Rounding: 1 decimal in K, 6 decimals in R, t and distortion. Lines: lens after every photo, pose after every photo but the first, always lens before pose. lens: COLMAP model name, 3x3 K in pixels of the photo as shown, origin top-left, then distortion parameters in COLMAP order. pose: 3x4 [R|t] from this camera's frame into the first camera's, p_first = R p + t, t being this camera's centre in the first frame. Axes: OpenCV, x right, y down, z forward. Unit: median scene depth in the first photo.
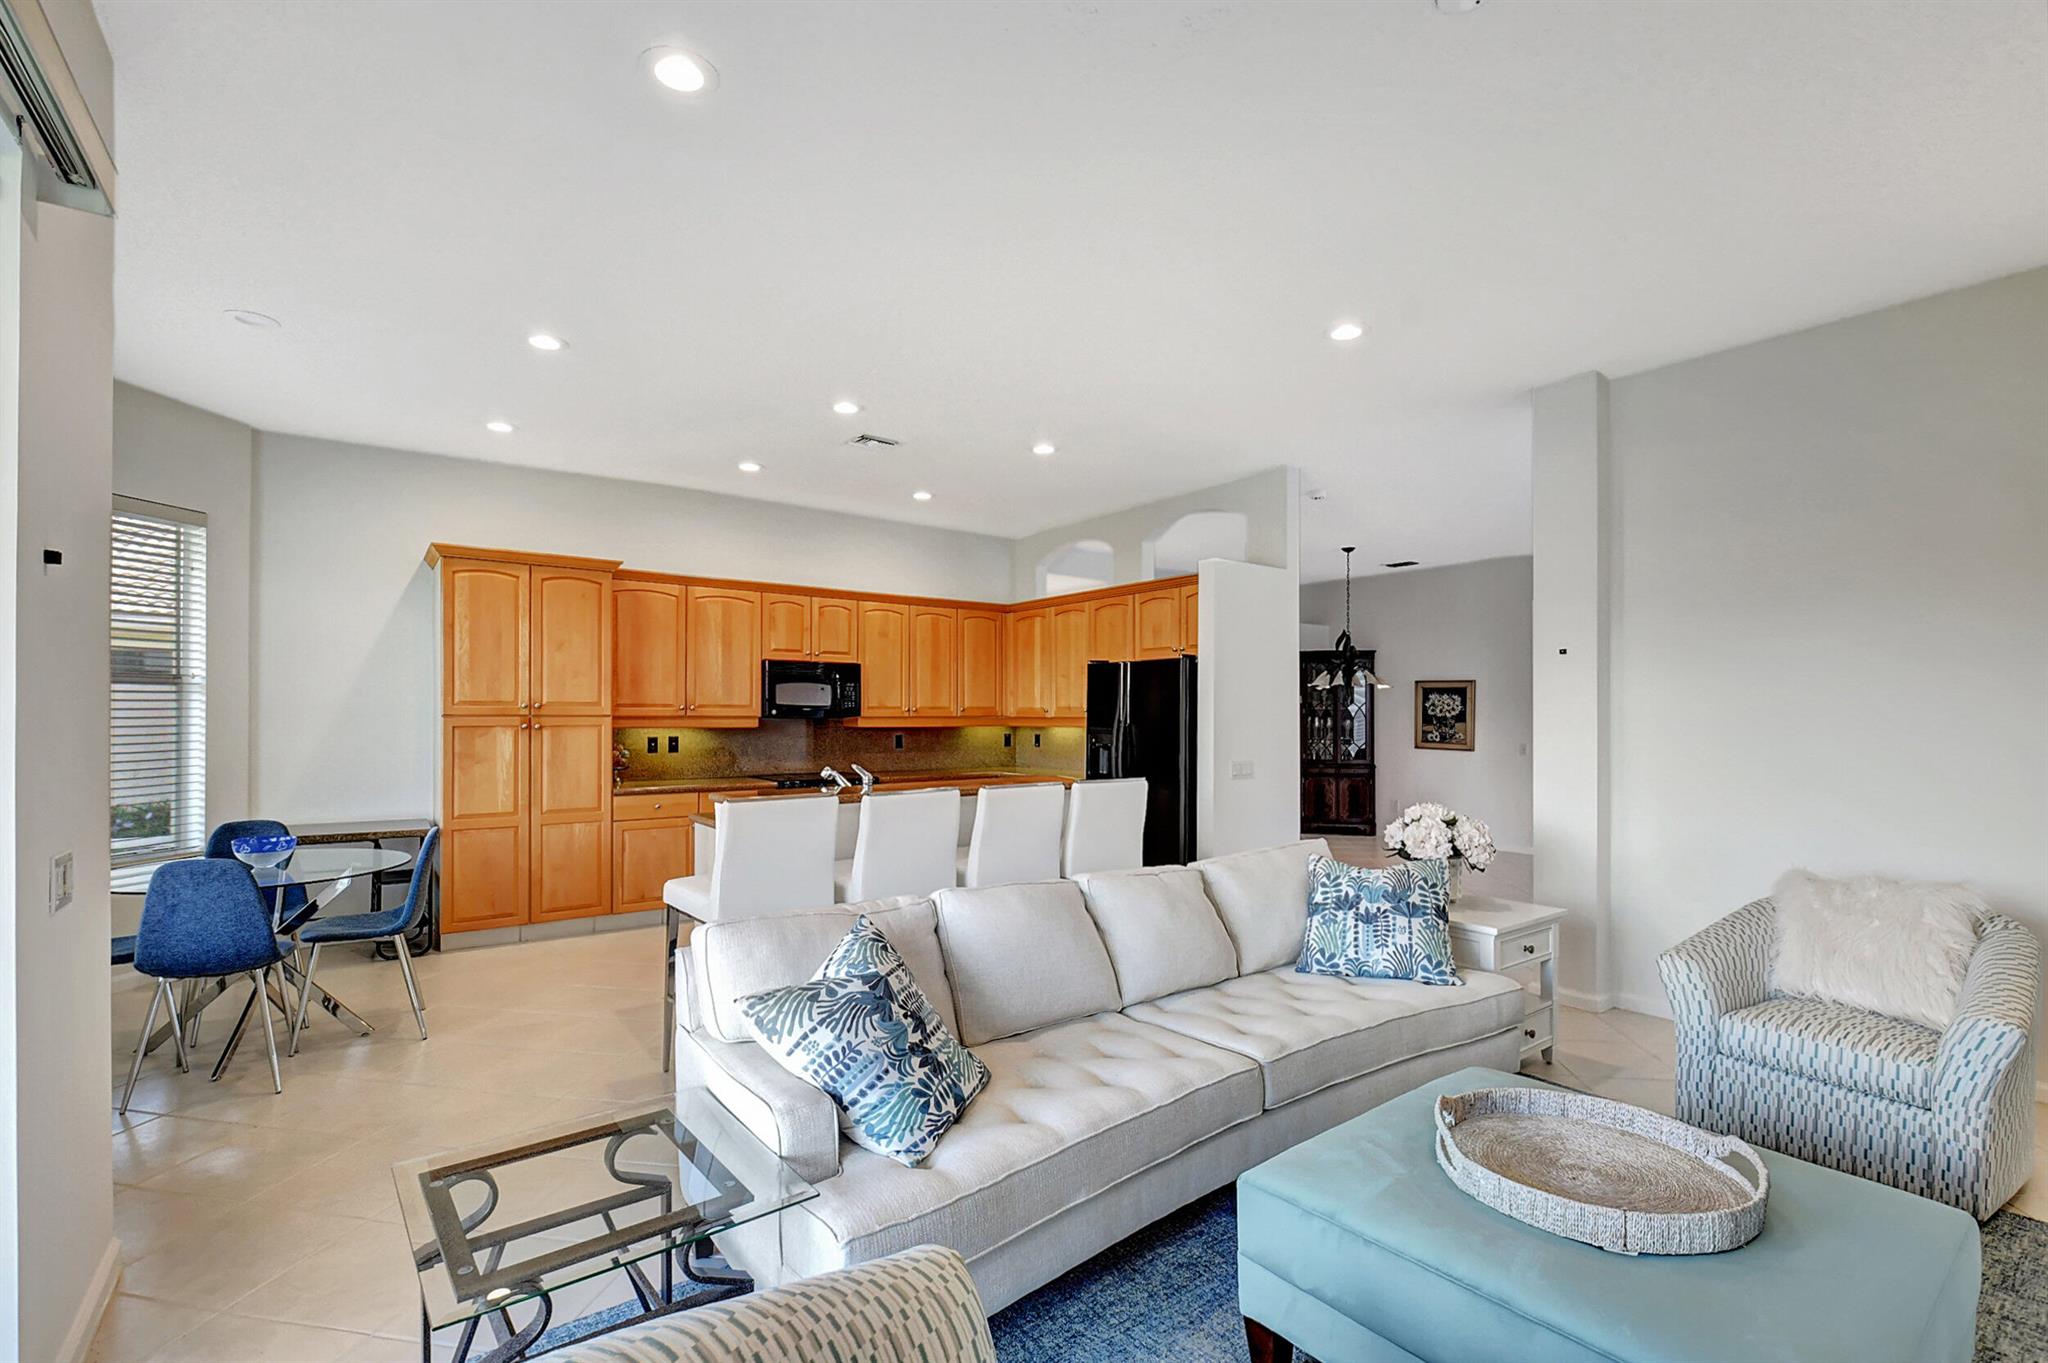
lens RADIAL K [[904.9, 0, 1024.9], [0, 904.9, 706.3], [0, 0, 1]] dist [-0.001867, -0.014801]
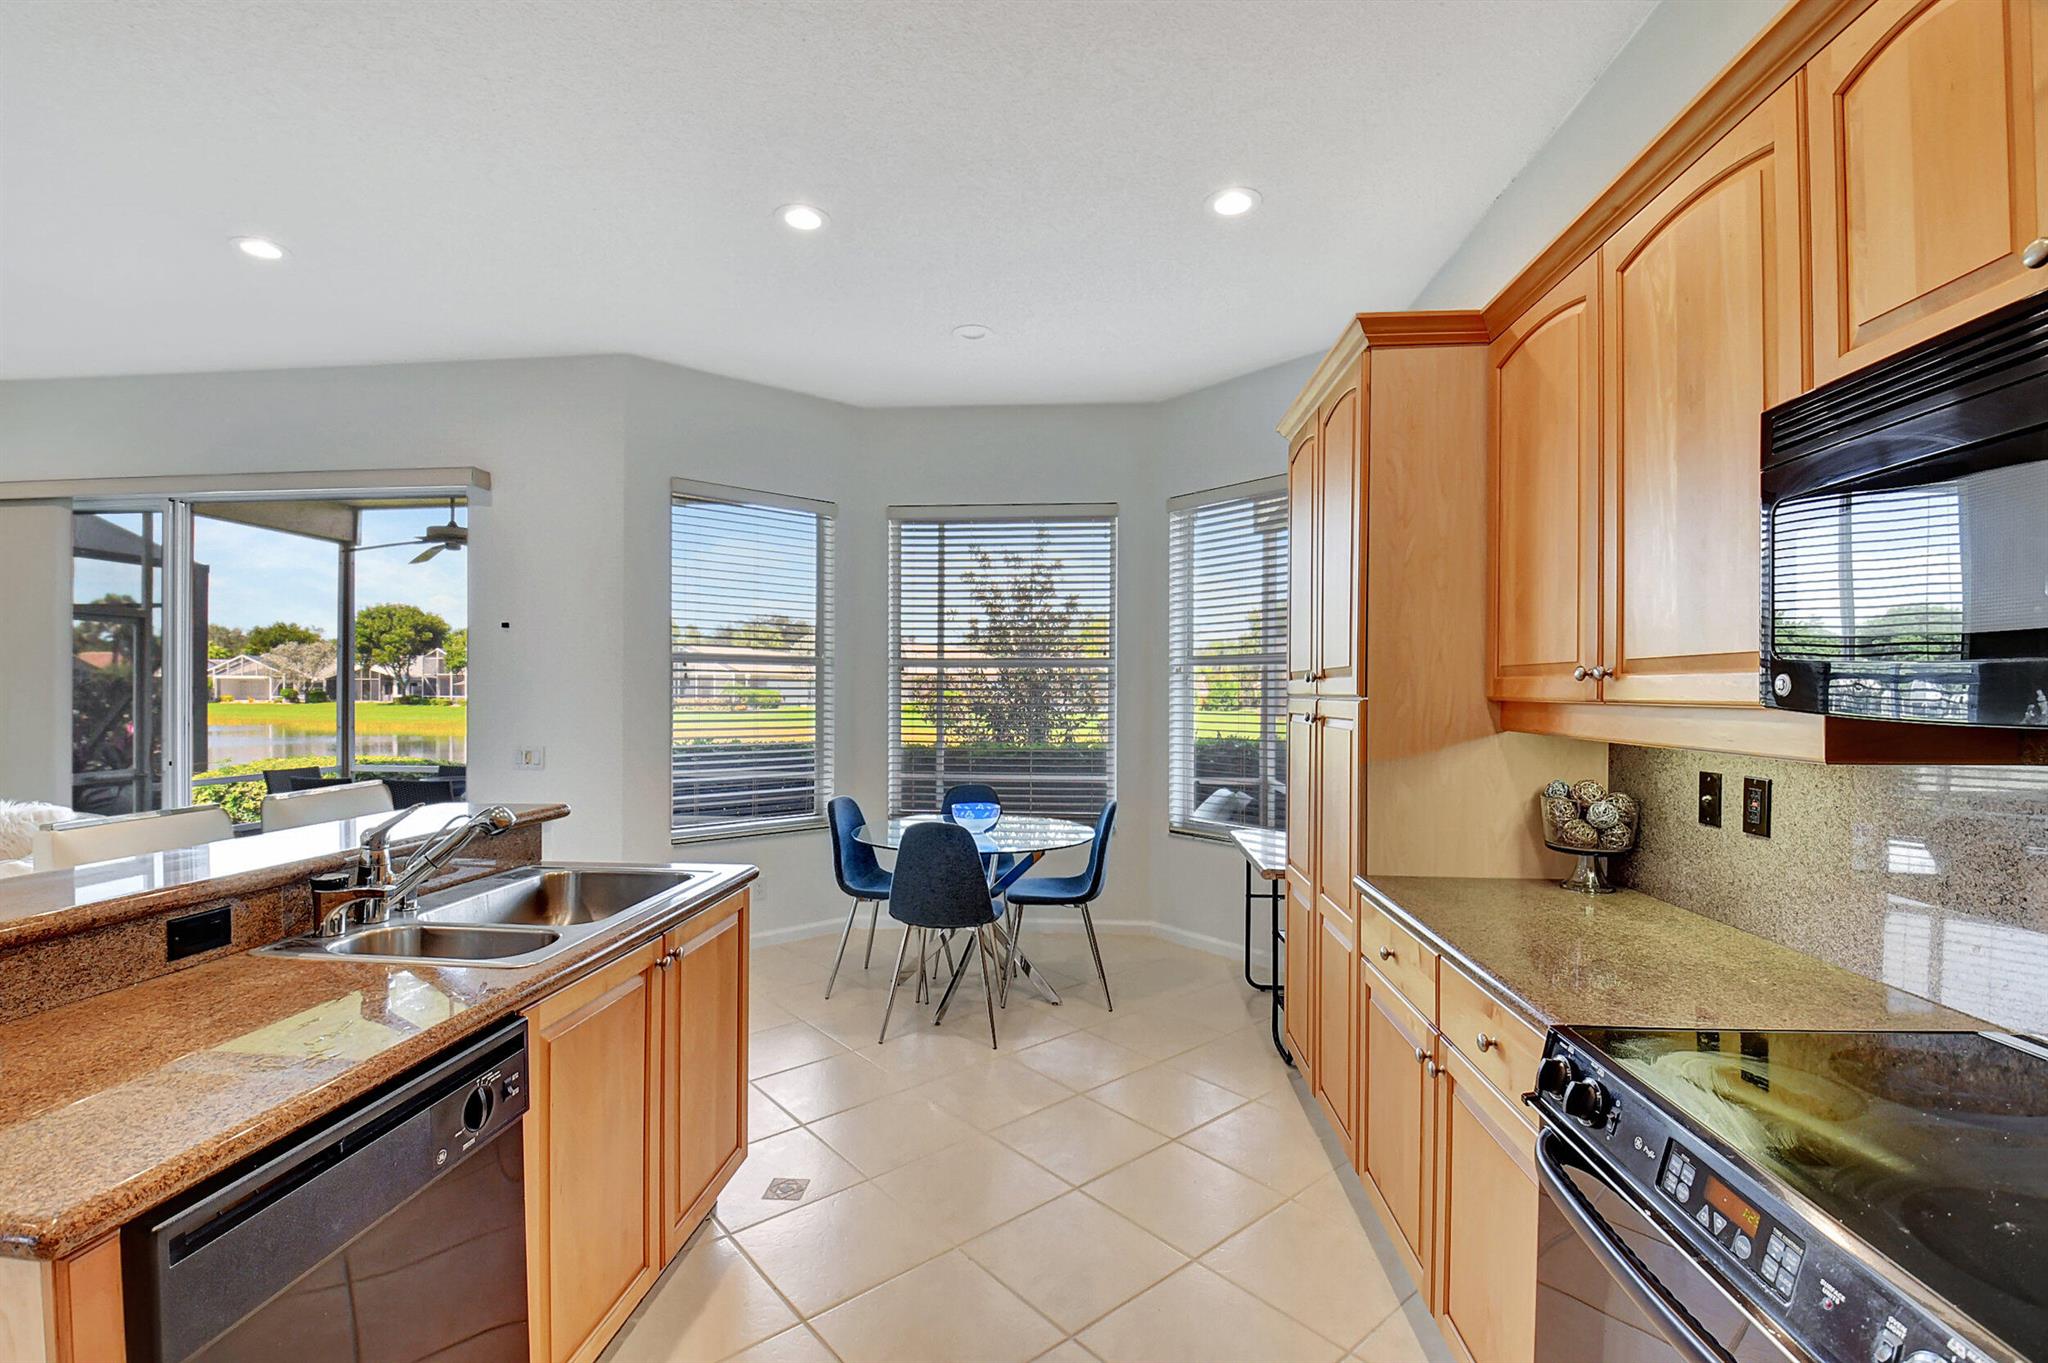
lens RADIAL K [[904.9, 0, 1013.3], [0, 904.9, 691.7], [0, 0, 1]] dist [-0.001867, -0.014801]
pose [[-0.656192, -0.004207, -0.754583, -0.034643], [0.000106, 0.999984, -0.005668, 0.008782], [0.754594, -0.003799, -0.656181, 1.019216]]
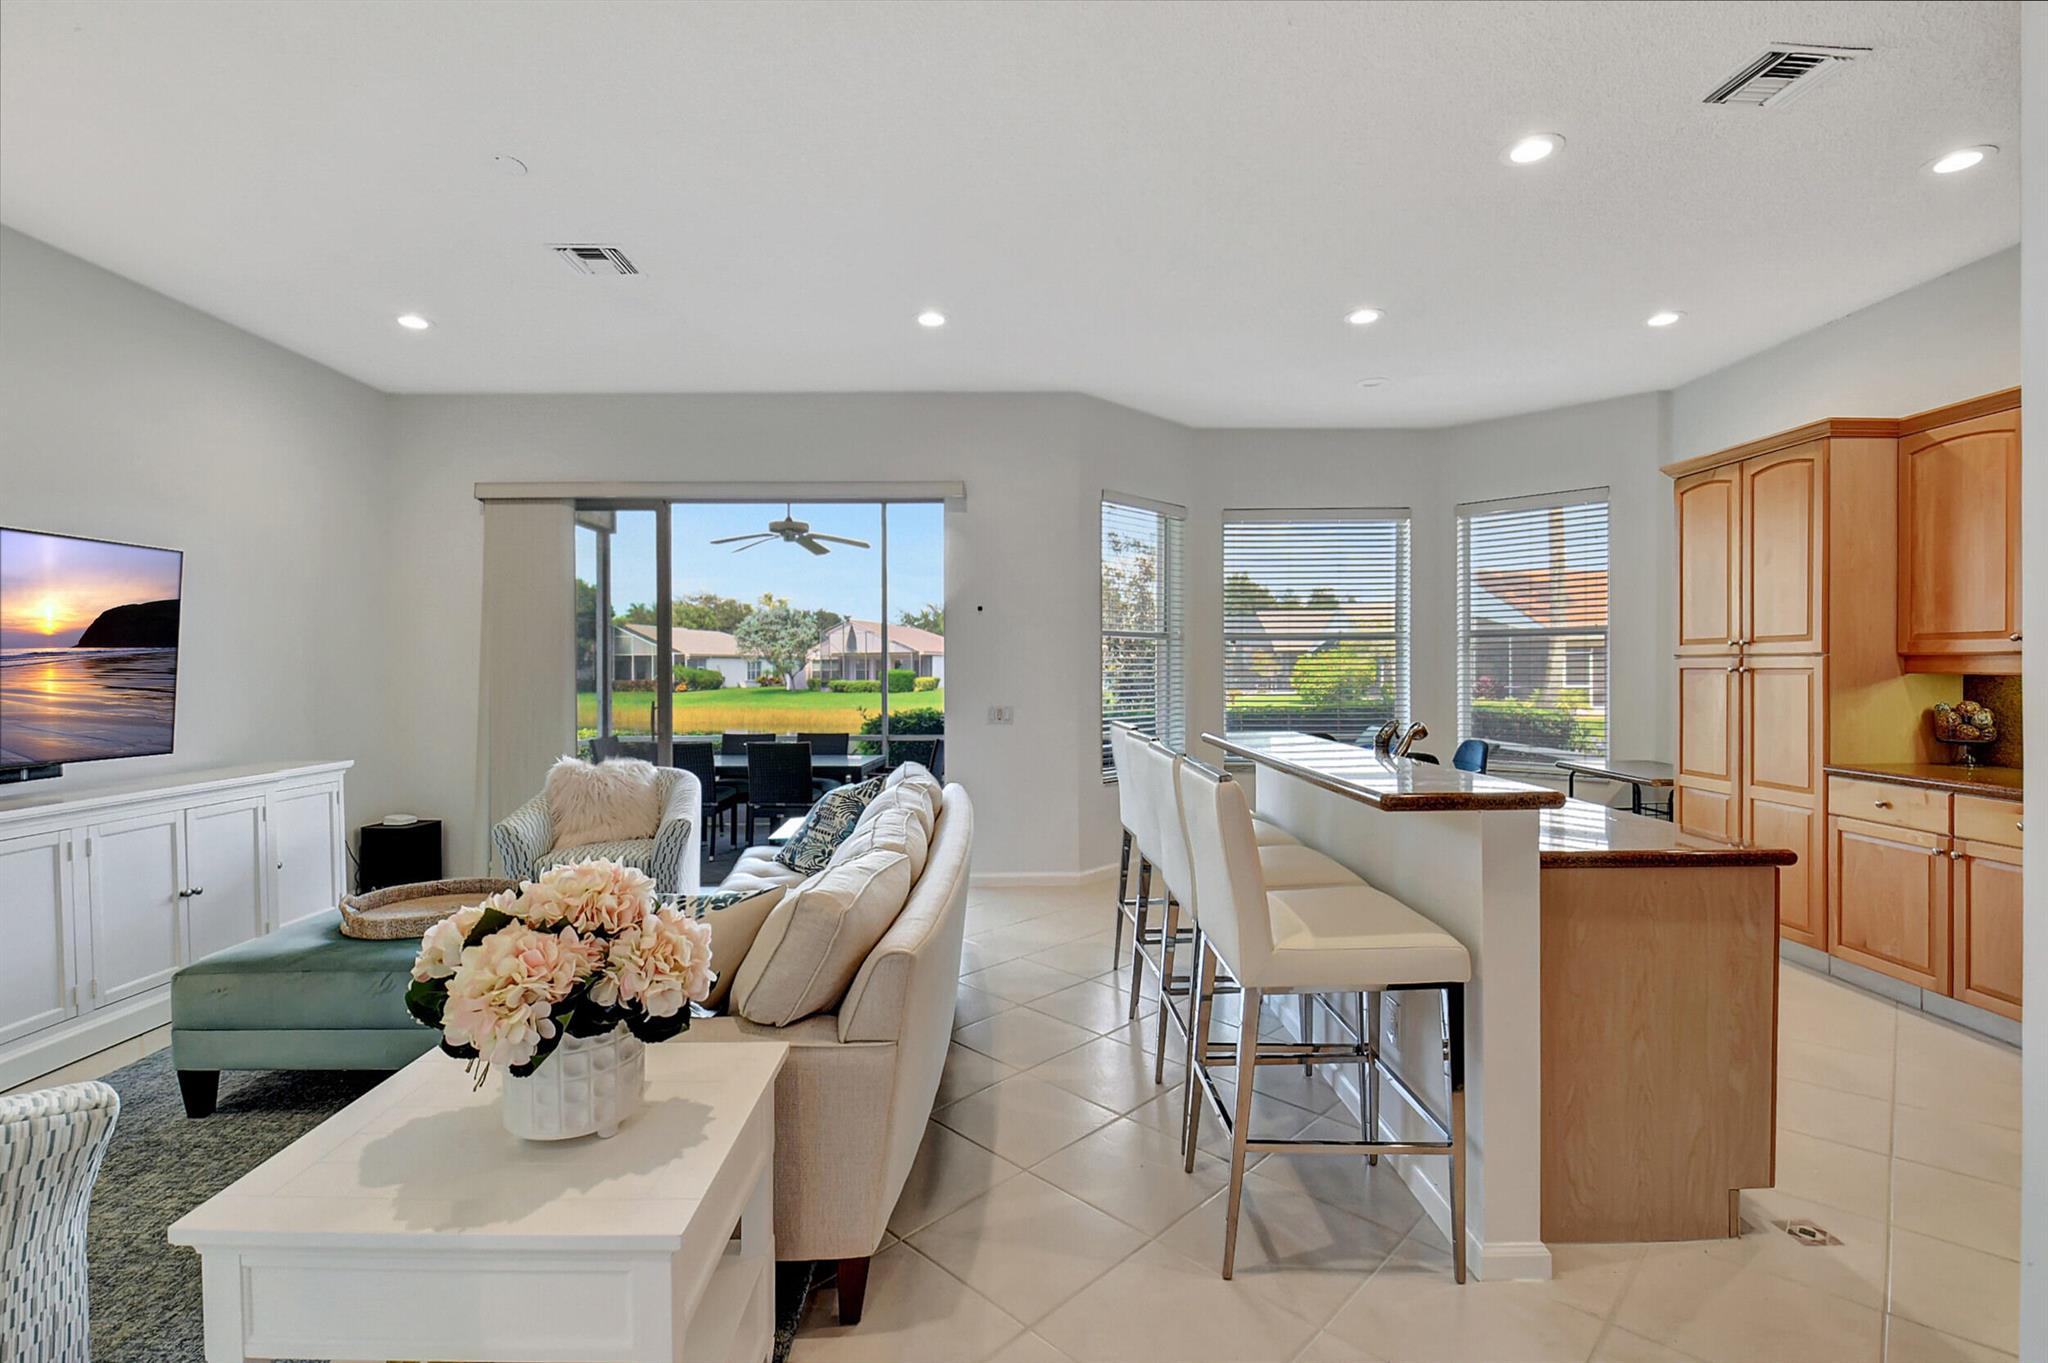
lens RADIAL K [[904.9, 0, 1014.0], [0, 904.9, 672.1], [0, 0, 1]] dist [-0.001867, -0.014801]
pose [[-0.589598, 0.001834, -0.807695, 0.377476], [0.008957, 0.999951, -0.004268, 0.018633], [0.807647, -0.009751, -0.589586, 0.802036]]
